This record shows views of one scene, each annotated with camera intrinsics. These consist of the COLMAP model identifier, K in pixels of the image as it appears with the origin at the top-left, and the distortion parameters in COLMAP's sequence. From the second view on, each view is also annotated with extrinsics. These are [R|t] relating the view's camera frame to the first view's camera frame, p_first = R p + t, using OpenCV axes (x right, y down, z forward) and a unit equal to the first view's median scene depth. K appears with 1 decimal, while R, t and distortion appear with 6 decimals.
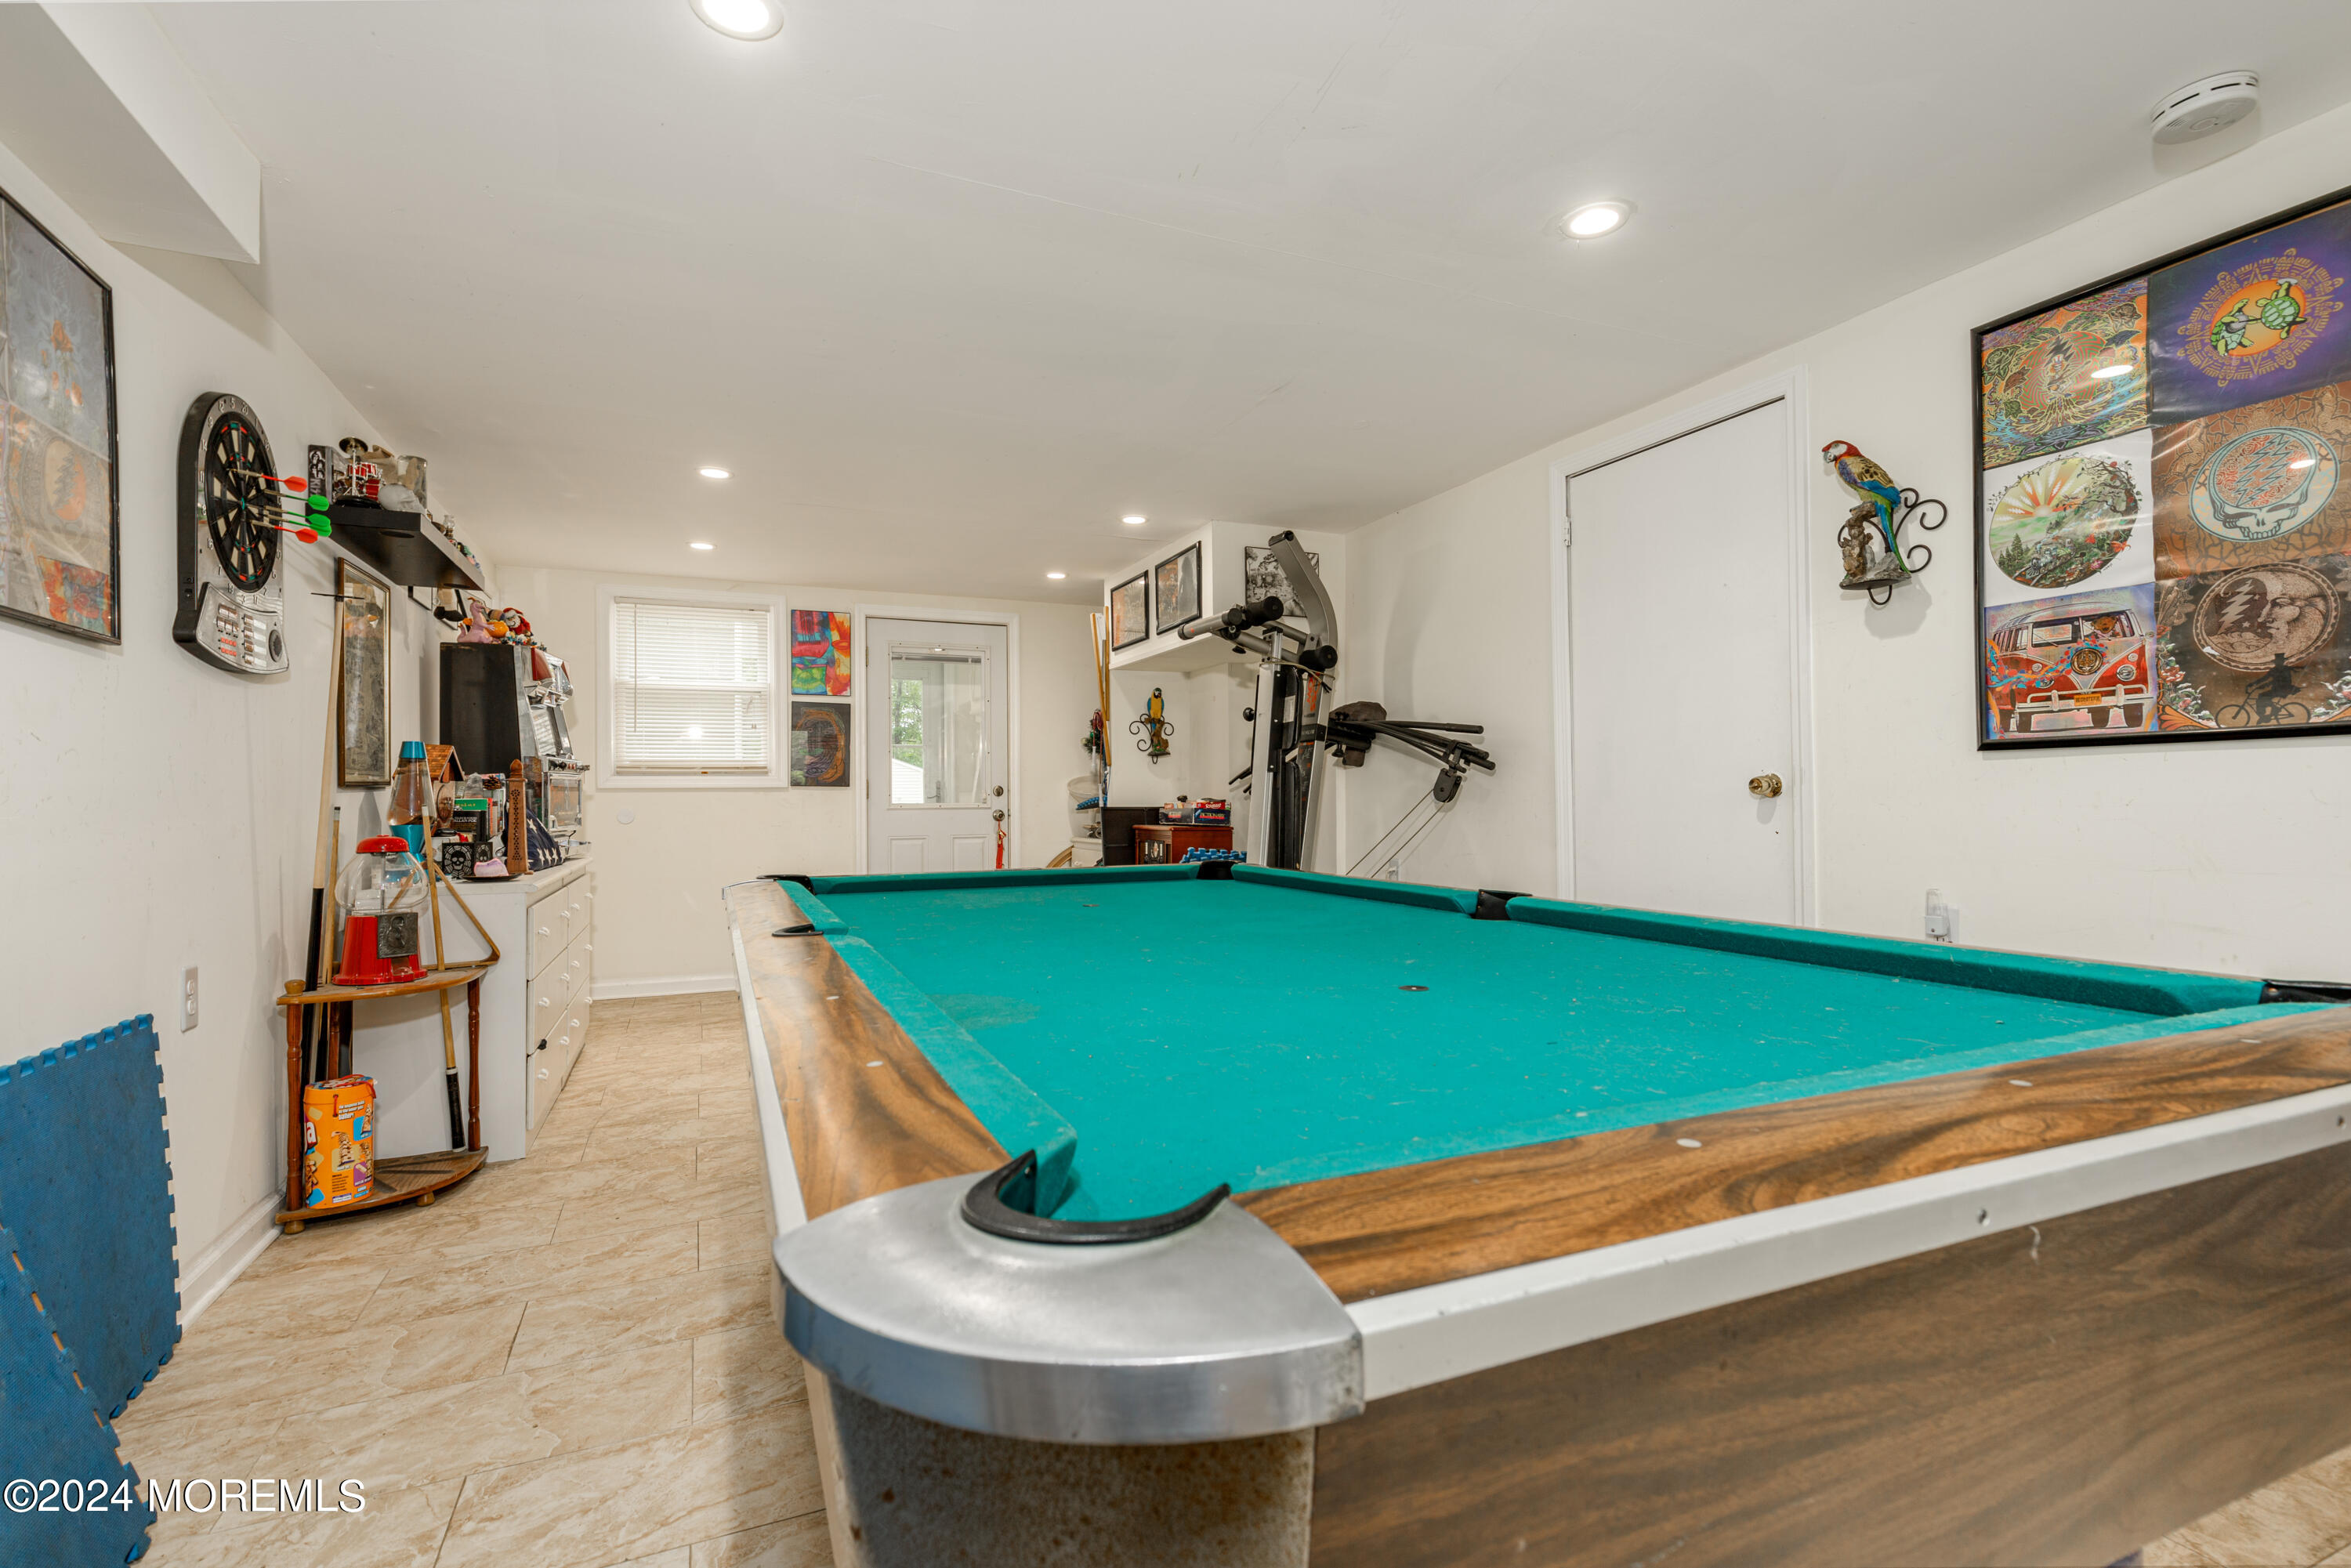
lens RADIAL K [[1063.0, 0, 1184.0], [0, 1063.0, 783.9], [0, 0, 1]] dist [0.009925, -0.001958]
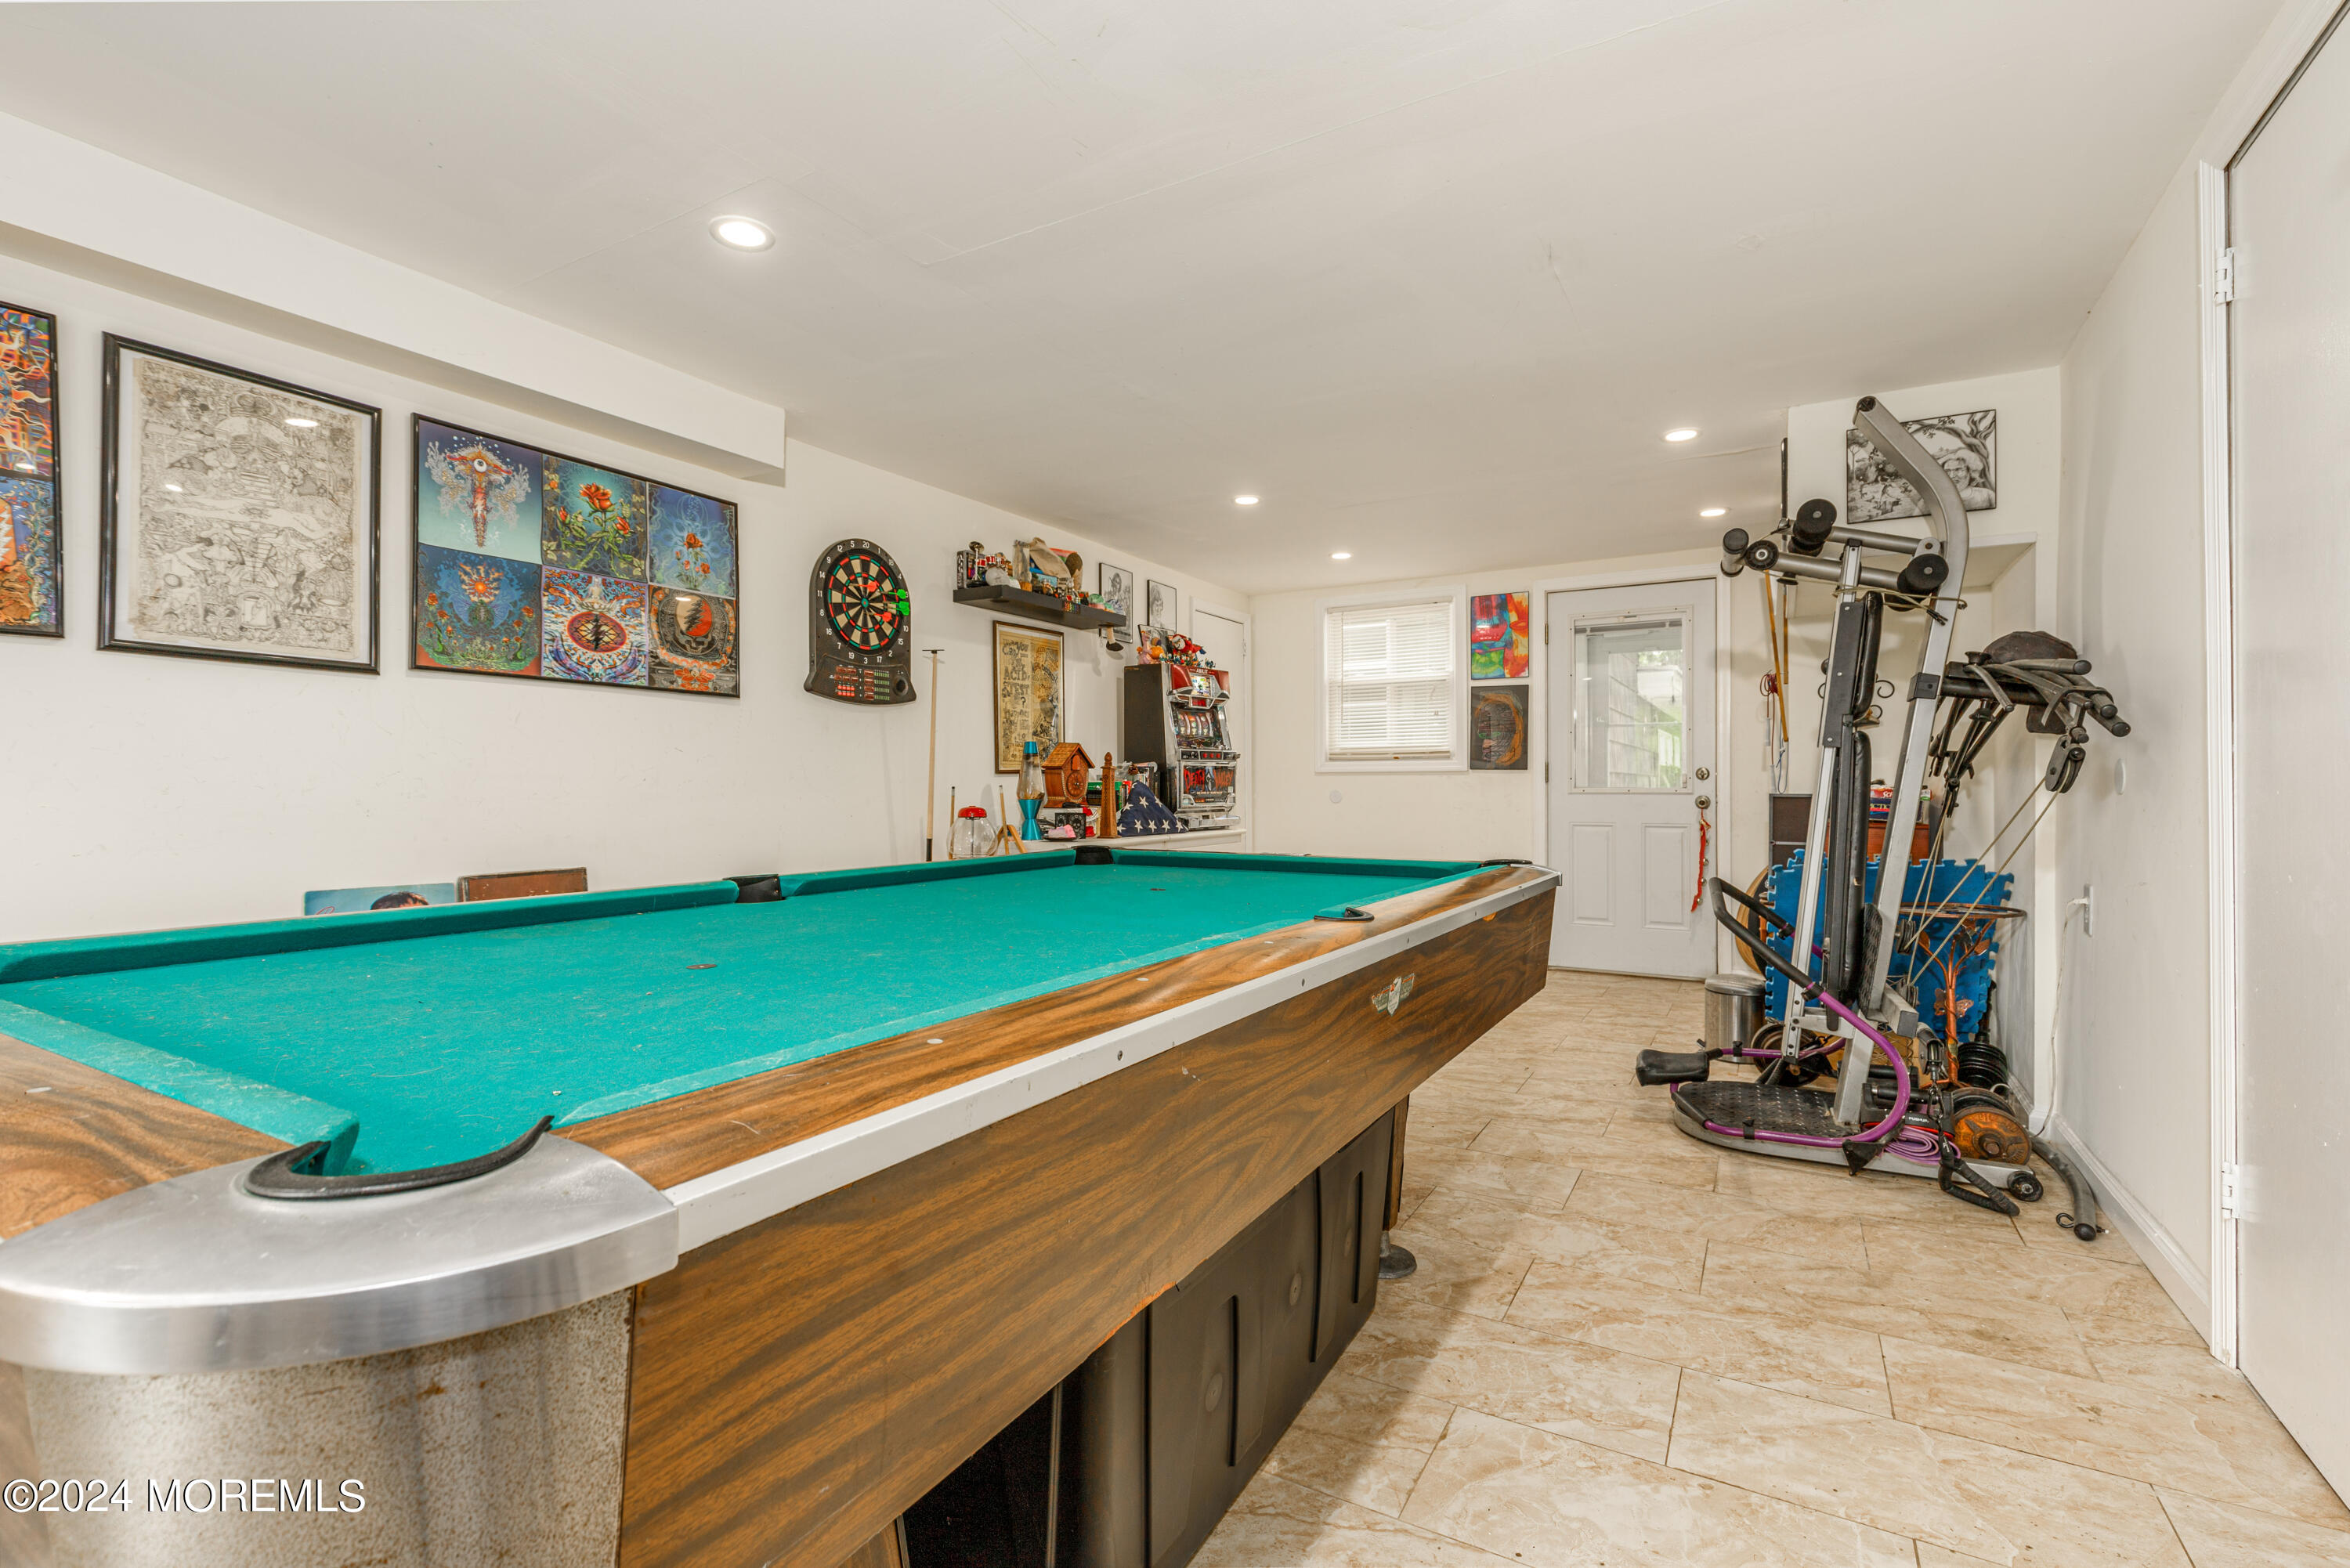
lens RADIAL K [[1062.5, 0, 1178.3], [0, 1062.5, 786.5], [0, 0, 1]] dist [0.009925, -0.001958]
pose [[0.586212, 0.008007, -0.810118, 0.298148], [0.008167, 0.999842, 0.015793, 0.000034], [0.810116, -0.015874, 0.586054, 0.171090]]
